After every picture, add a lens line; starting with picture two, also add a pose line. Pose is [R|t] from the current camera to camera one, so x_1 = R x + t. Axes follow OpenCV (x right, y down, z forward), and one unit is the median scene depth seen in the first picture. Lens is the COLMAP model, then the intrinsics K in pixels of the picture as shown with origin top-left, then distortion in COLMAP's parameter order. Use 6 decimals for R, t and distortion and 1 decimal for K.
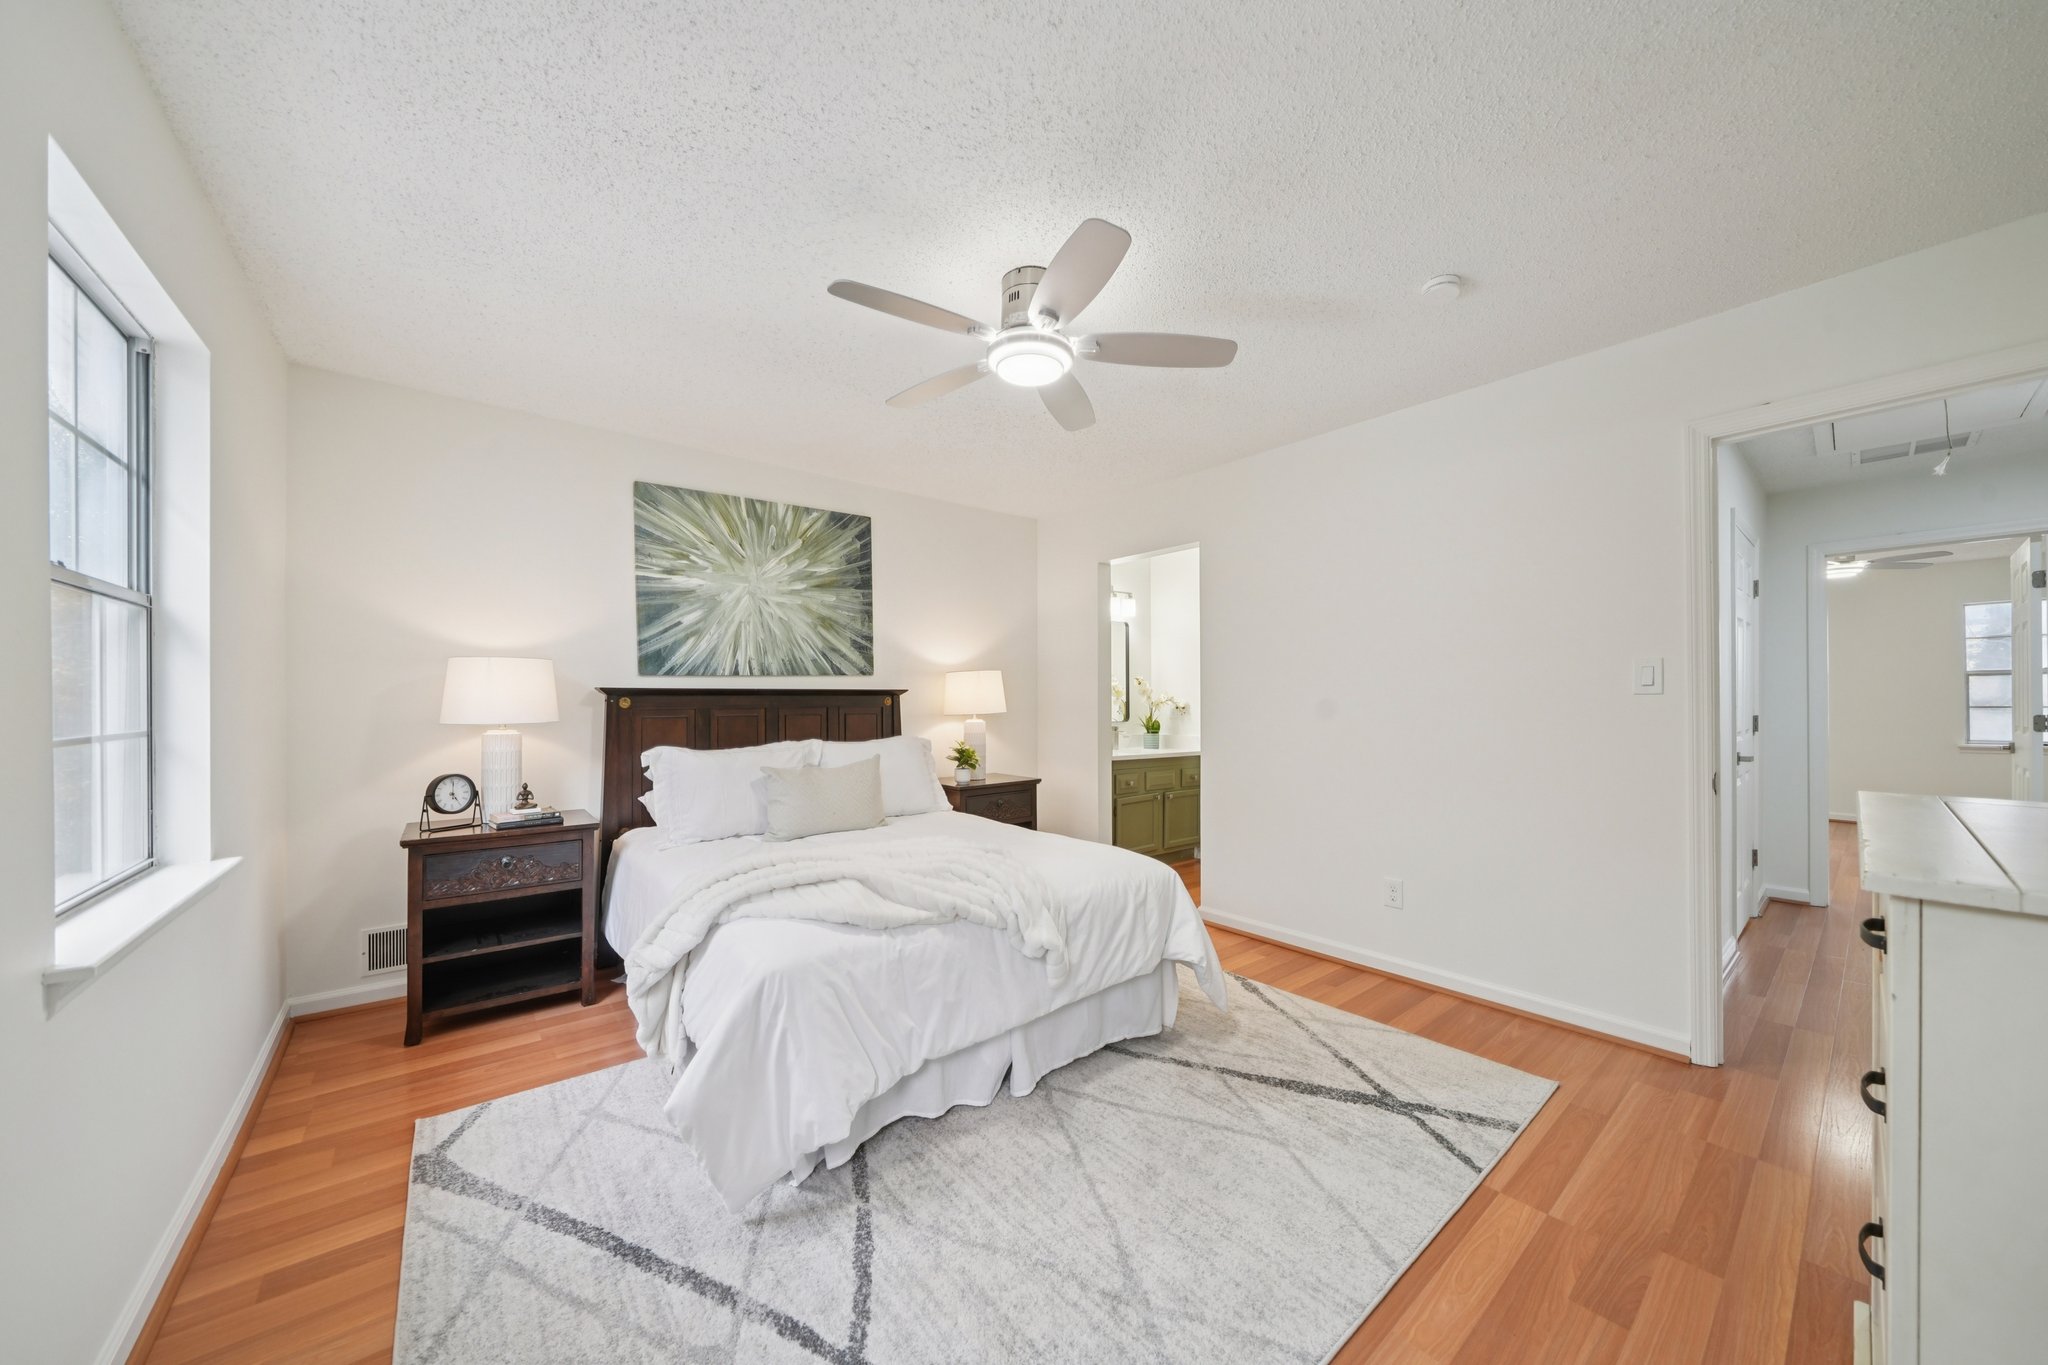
lens RADIAL K [[703.3, 0, 1032.2], [0, 703.3, 696.9], [0, 0, 1]] dist [-0.007963, -0.000049]
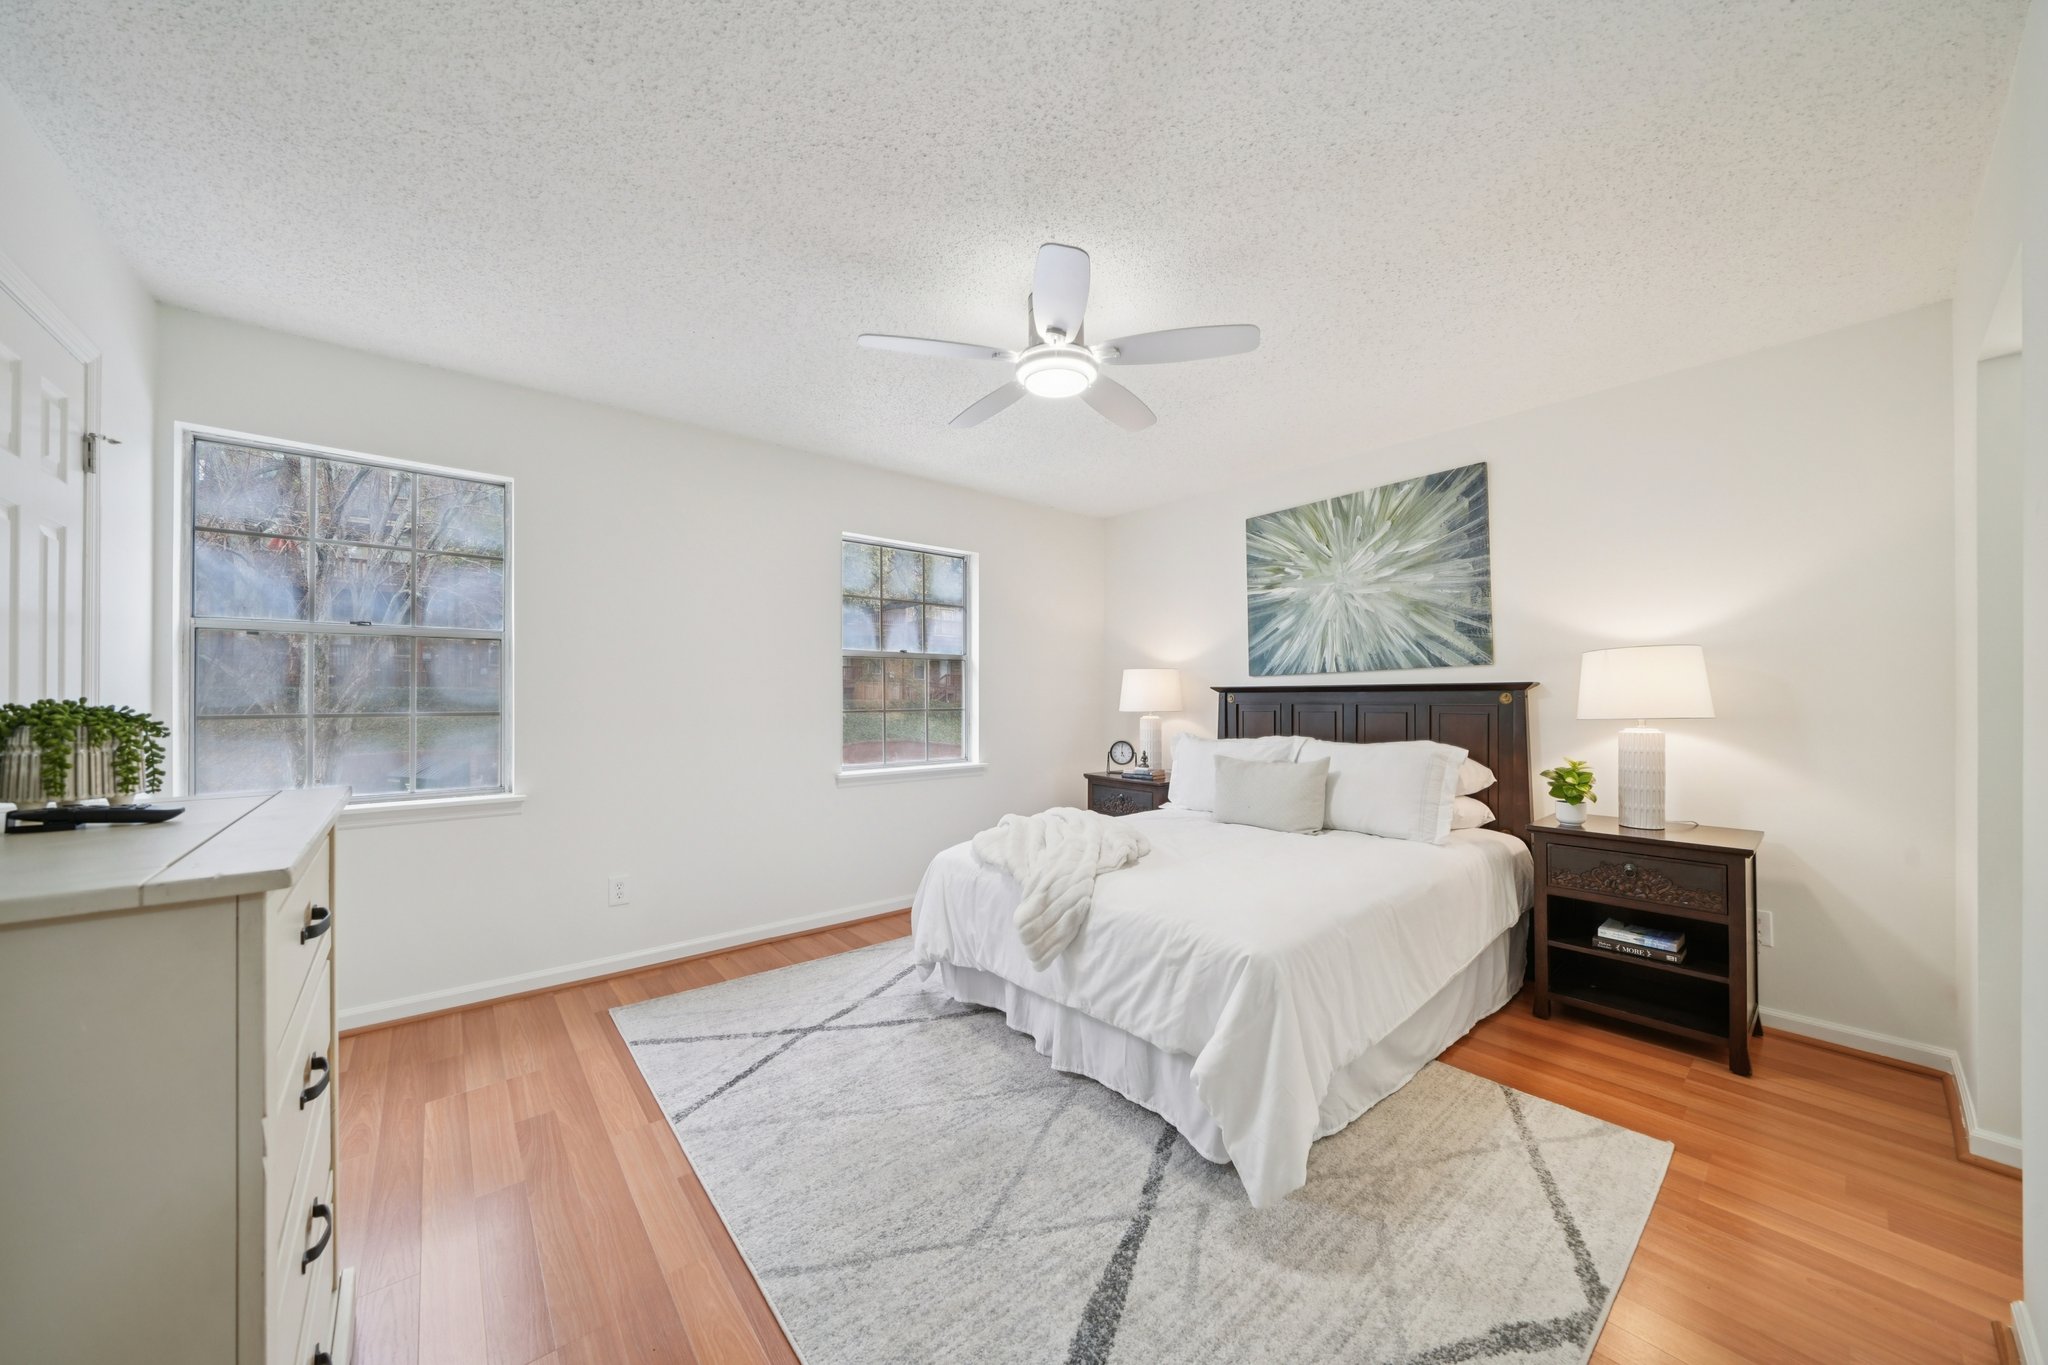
lens RADIAL K [[703.3, 0, 1027.3], [0, 703.3, 689.6], [0, 0, 1]] dist [-0.007963, -0.000049]
pose [[0.012423, -0.008099, -0.999890, 0.606235], [0.005506, 0.999953, -0.008031, 0.000316], [0.999908, -0.005405, 0.012467, 0.543452]]
